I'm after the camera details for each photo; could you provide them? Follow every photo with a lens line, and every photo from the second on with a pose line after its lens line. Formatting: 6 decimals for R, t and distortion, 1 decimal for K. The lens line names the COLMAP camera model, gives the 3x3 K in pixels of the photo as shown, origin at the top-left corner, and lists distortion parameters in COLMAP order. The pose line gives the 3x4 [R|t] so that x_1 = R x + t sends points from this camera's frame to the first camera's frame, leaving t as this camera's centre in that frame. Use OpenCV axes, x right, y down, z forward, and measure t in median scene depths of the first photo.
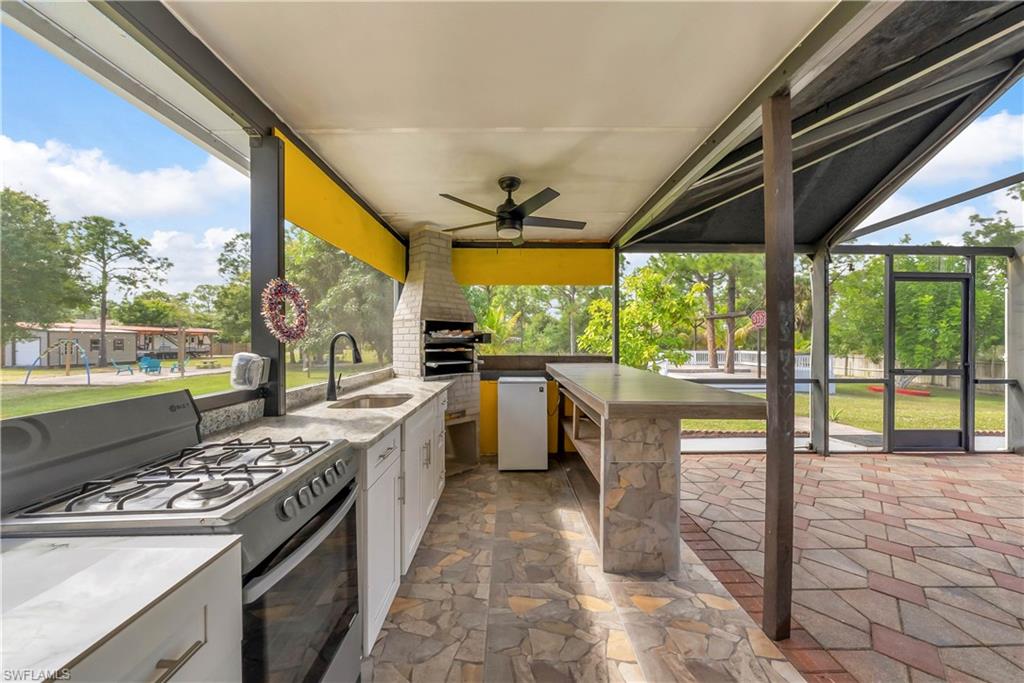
lens RADIAL K [[352.1, 0, 512.0], [0, 352.1, 341.5], [0, 0, 1]] dist [-0.001003, -0.000076]
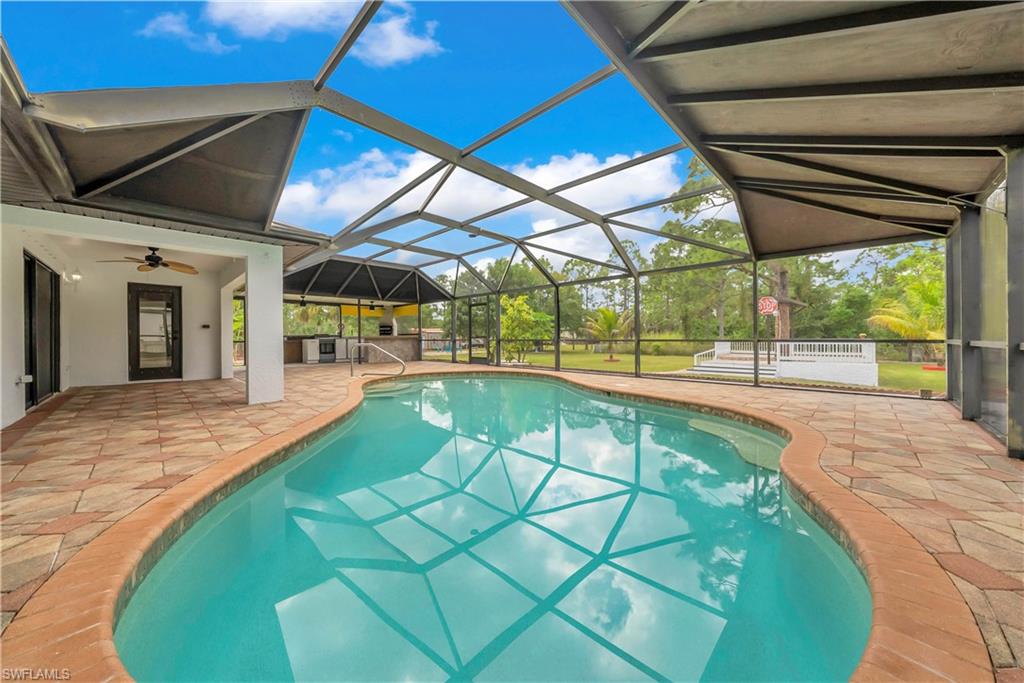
lens RADIAL K [[361.6, 0, 512.0], [0, 361.6, 341.5], [0, 0, 1]] dist [-0.000541, -0.000026]
pose [[0.700146, -0.000969, -0.713999, 4.829506], [0.005094, 0.999980, 0.003639, 0.157535], [0.713981, -0.006185, 0.700137, -1.245752]]
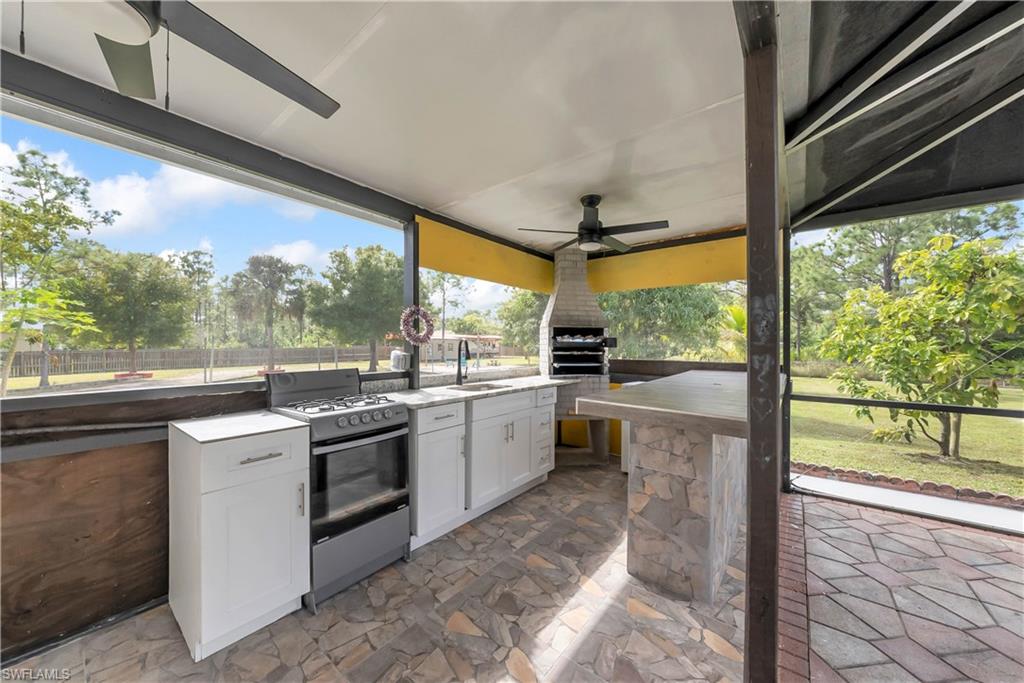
lens RADIAL K [[355.7, 0, 515.5], [0, 355.7, 343.8], [0, 0, 1]] dist [-0.000658, 0.000007]
pose [[0.780603, 0.001359, -0.625026, 0.427306], [-0.005741, 0.999971, -0.004996, 0.001839], [0.625001, 0.007488, 0.780588, -0.004008]]
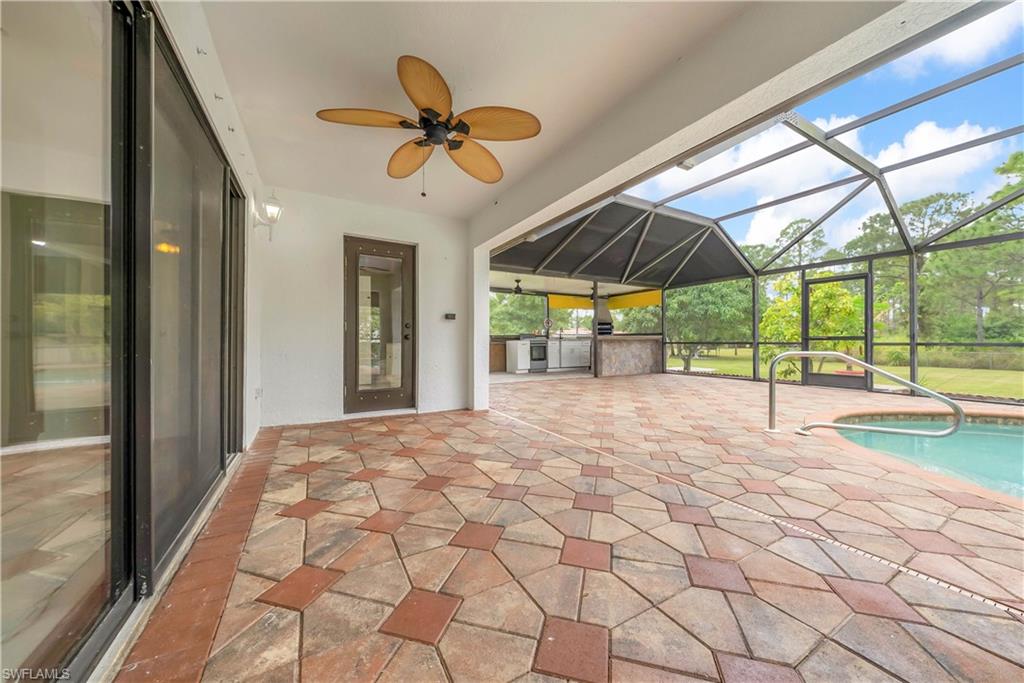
lens RADIAL K [[355.7, 0, 515.5], [0, 355.7, 343.8], [0, 0, 1]] dist [-0.000658, 0.000007]
pose [[0.473738, 0.003569, -0.880659, 2.681694], [-0.002229, 0.999993, 0.002854, 0.153274], [0.880663, 0.000611, 0.473743, -1.459929]]
